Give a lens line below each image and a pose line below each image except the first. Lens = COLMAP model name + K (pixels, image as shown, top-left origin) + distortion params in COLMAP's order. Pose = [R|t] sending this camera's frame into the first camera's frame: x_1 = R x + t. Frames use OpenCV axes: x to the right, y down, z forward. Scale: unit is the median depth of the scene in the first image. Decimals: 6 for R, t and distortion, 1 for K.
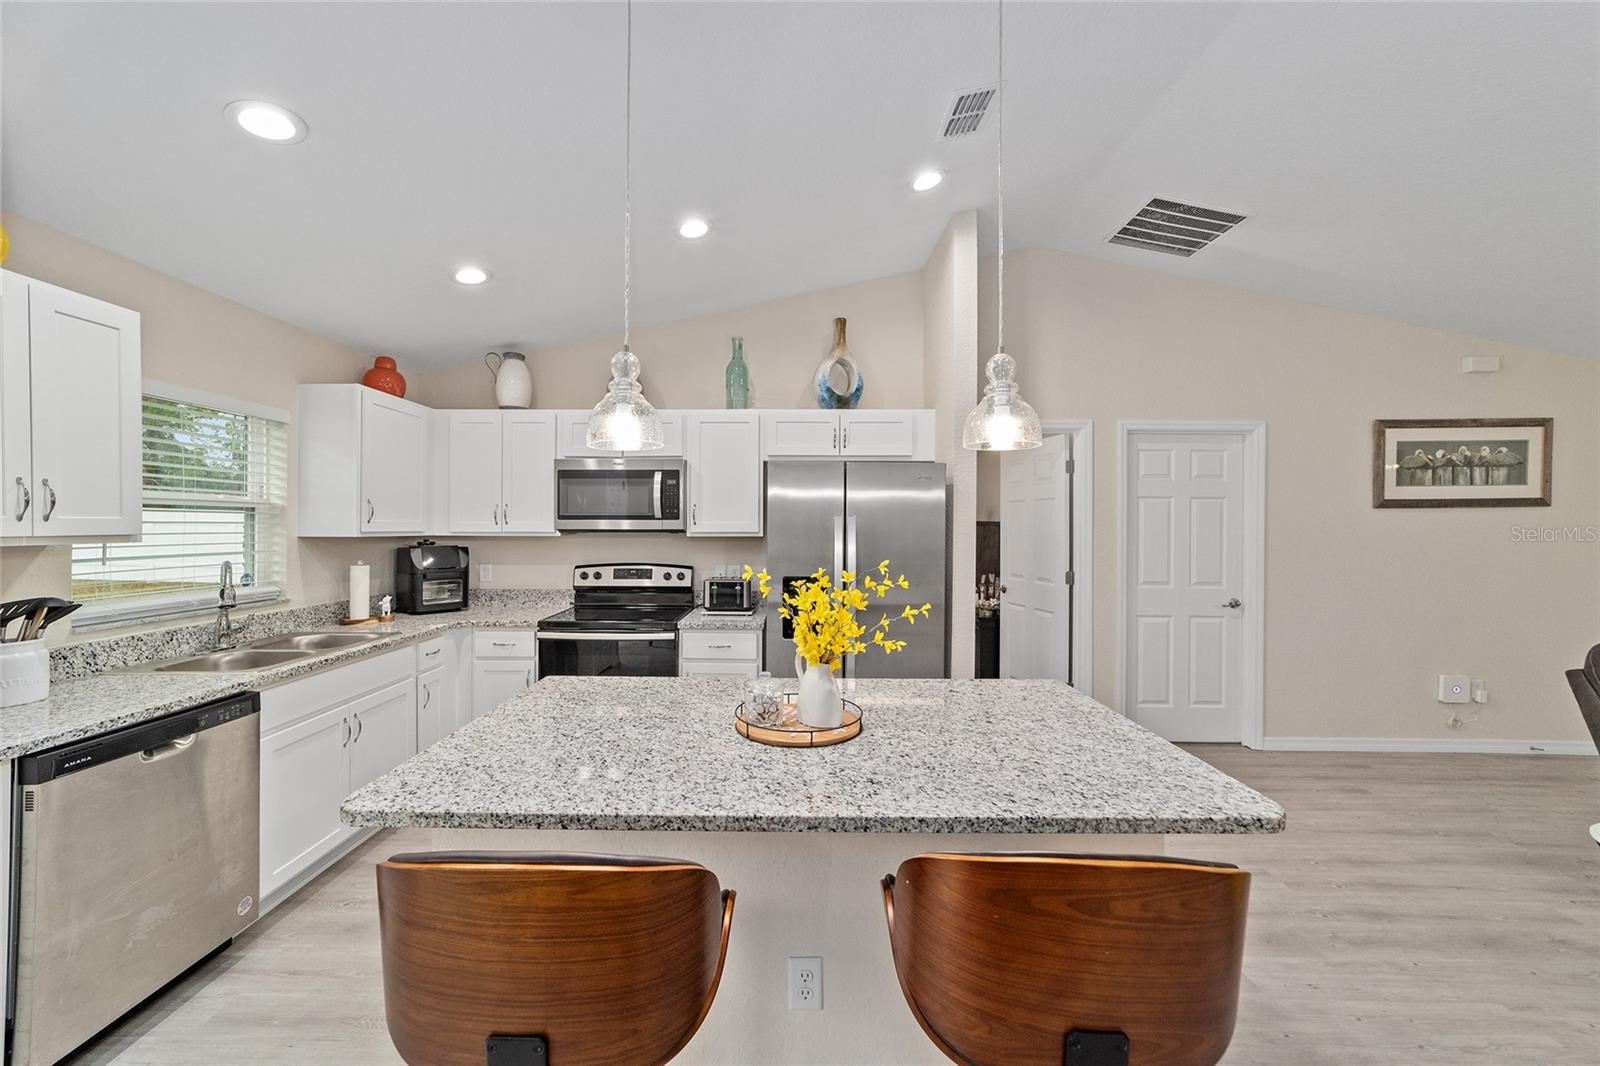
lens RADIAL K [[615.2, 0, 788.6], [0, 615.2, 522.8], [0, 0, 1]] dist [-0.017432, 0.009492]
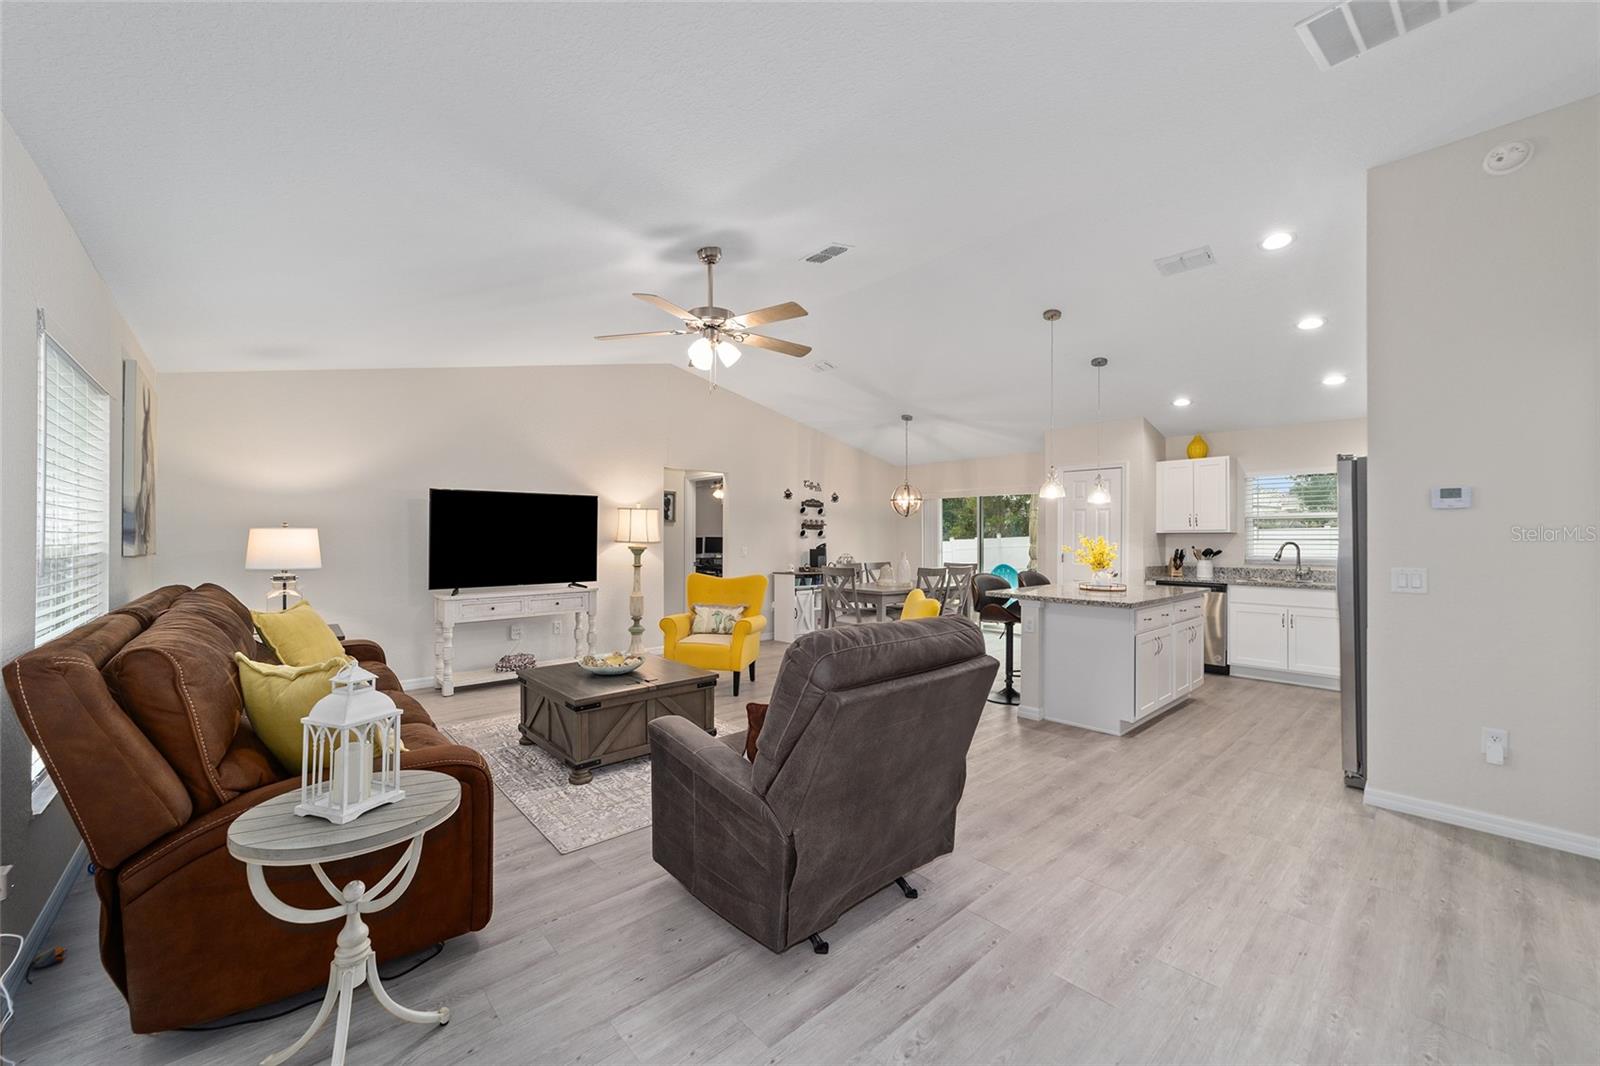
lens RADIAL K [[613.0, 0, 790.3], [0, 613.0, 530.4], [0, 0, 1]] dist [-0.020826, 0.011773]
pose [[-0.740818, -0.014889, -0.671541, 1.394499], [-0.002543, 0.999809, -0.019361, 0.046855], [0.671701, -0.012635, -0.740715, 0.971077]]
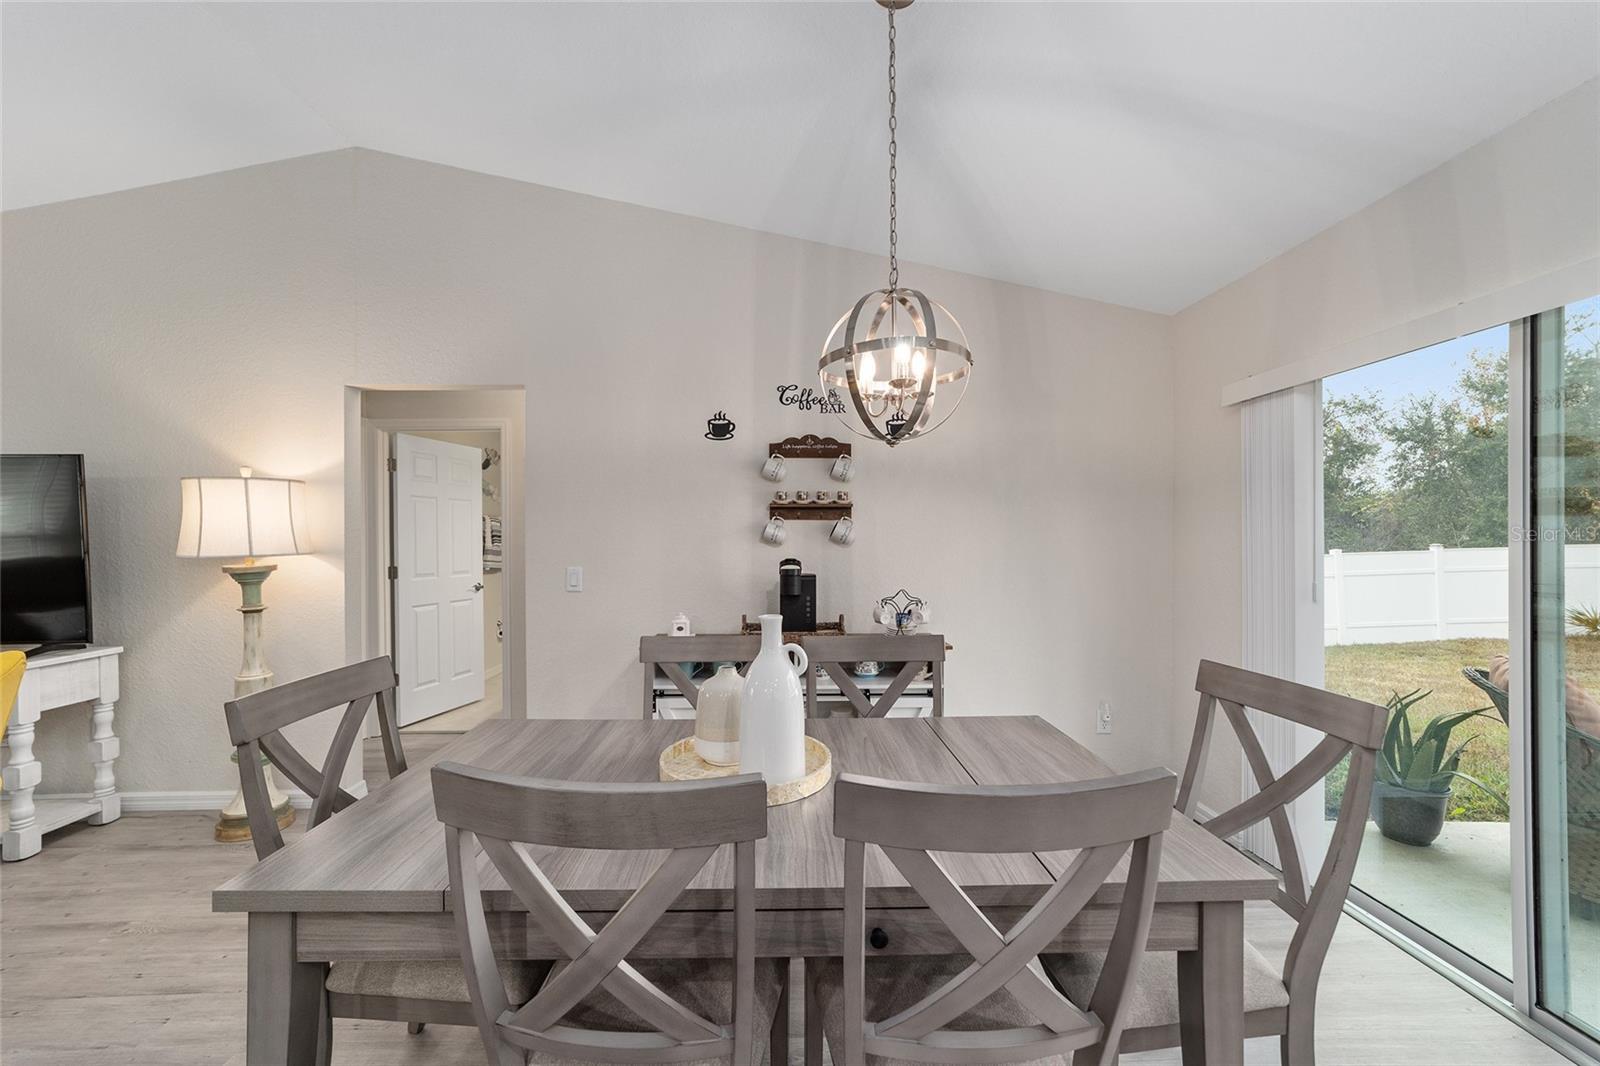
lens RADIAL K [[615.6, 0, 787.1], [0, 615.6, 542.4], [0, 0, 1]] dist [-0.011867, 0.007257]
pose [[-0.999683, 0.000501, -0.025165, -0.136597], [0.000584, 0.999994, -0.003307, 0.033348], [0.025163, -0.003321, -0.999678, 0.172751]]
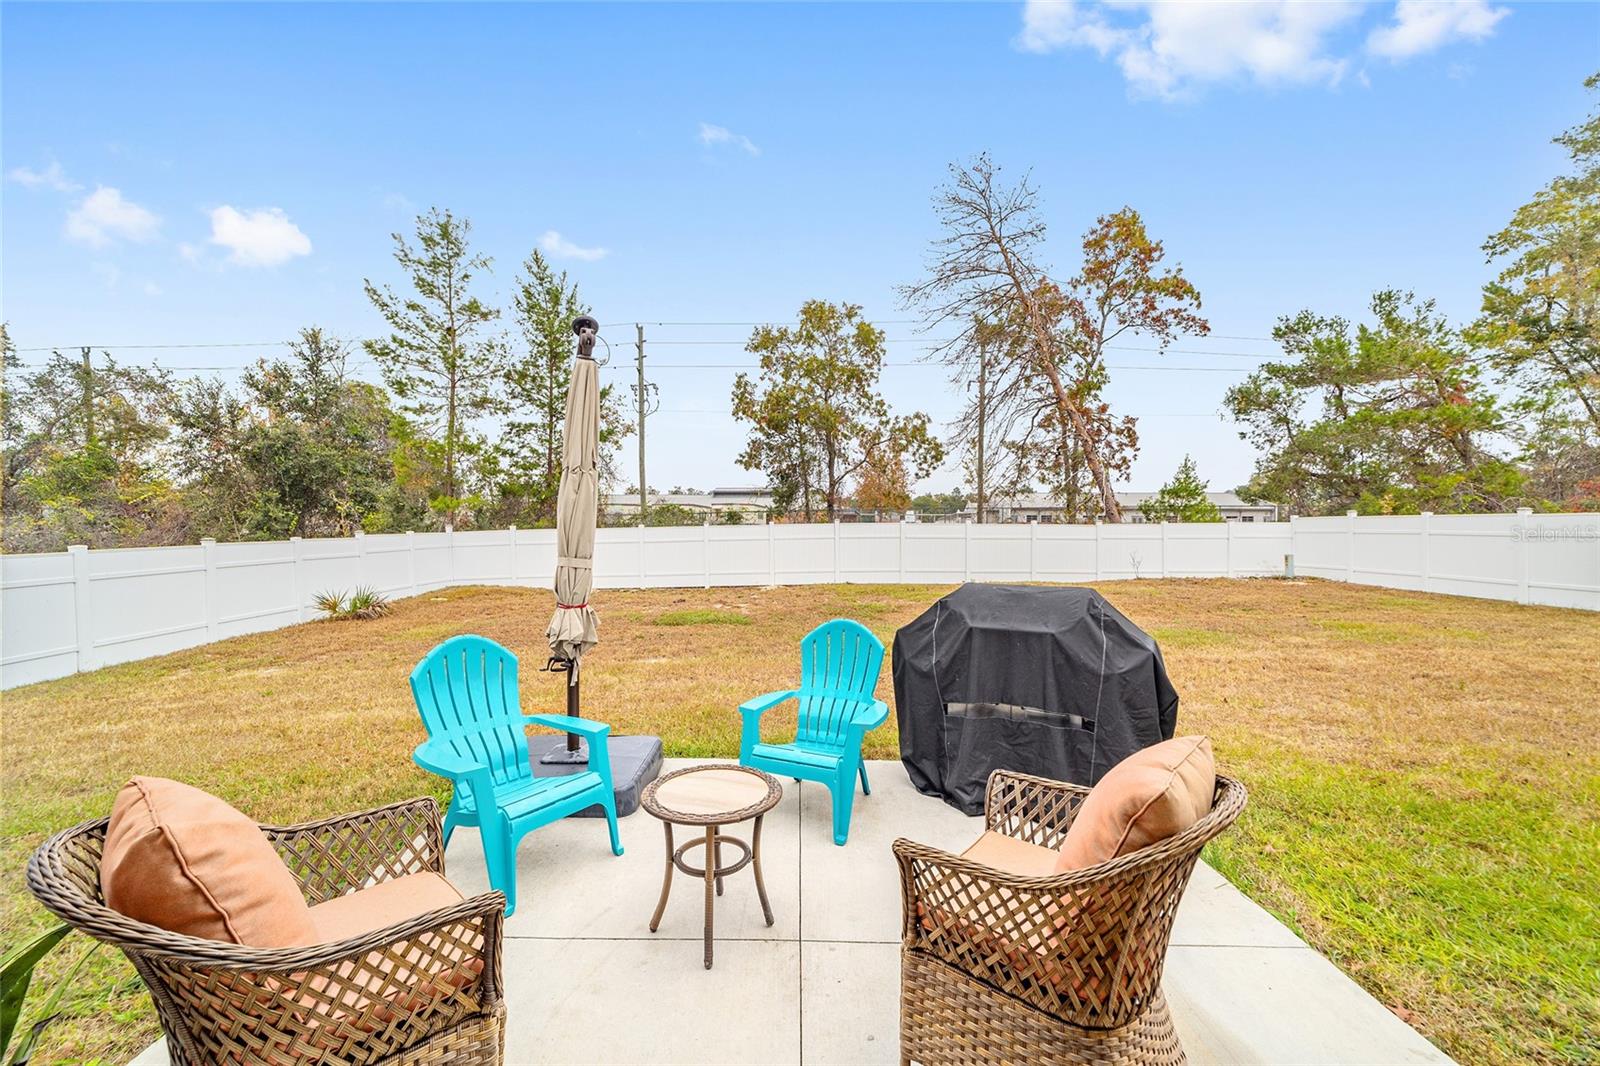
lens RADIAL K [[623.0, 0, 791.9], [0, 623.0, 535.1], [0, 0, 1]] dist [-0.019594, 0.010805]
pose [[0.002932, -0.004236, -0.999987, -0.600311], [-0.002294, 0.999988, -0.004243, 0.026628], [0.999993, 0.002306, 0.002923, -0.131949]]
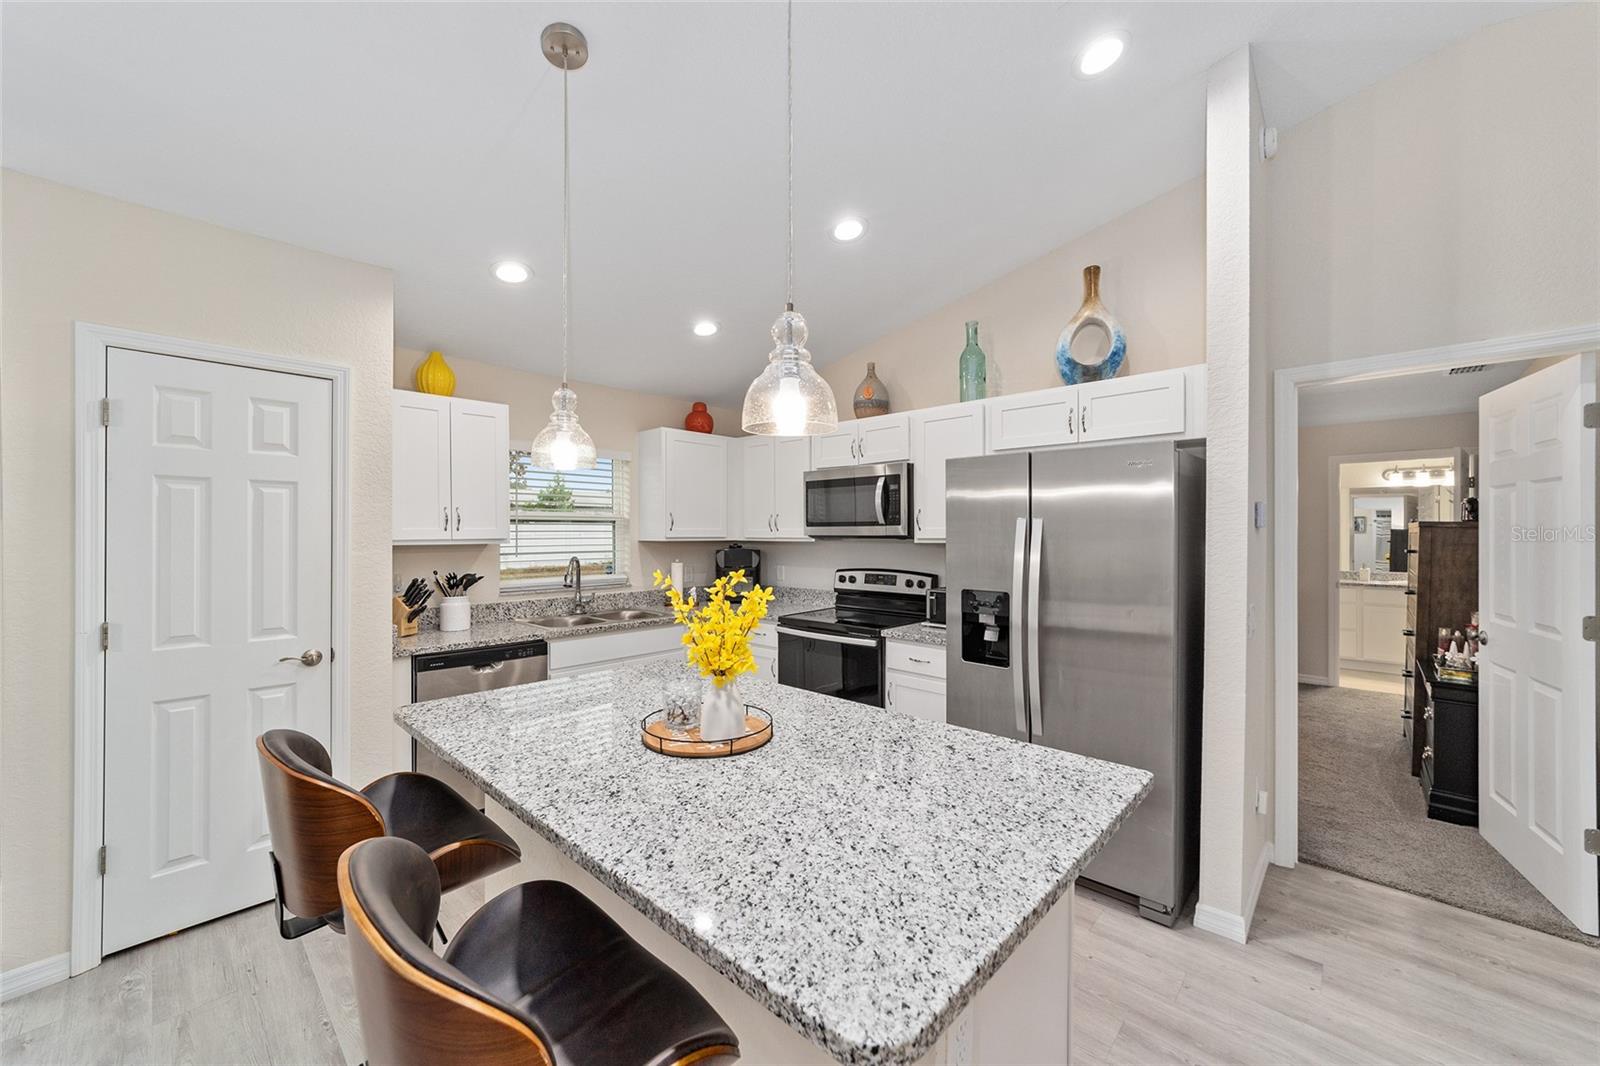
lens RADIAL K [[616.2, 0, 789.7], [0, 616.2, 530.1], [0, 0, 1]] dist [-0.018877, 0.010213]
pose [[0.729252, -0.006320, -0.684216, 0.350964], [0.007691, 0.999970, -0.001039, 0.002146], [0.684202, -0.004505, 0.729278, 0.167301]]
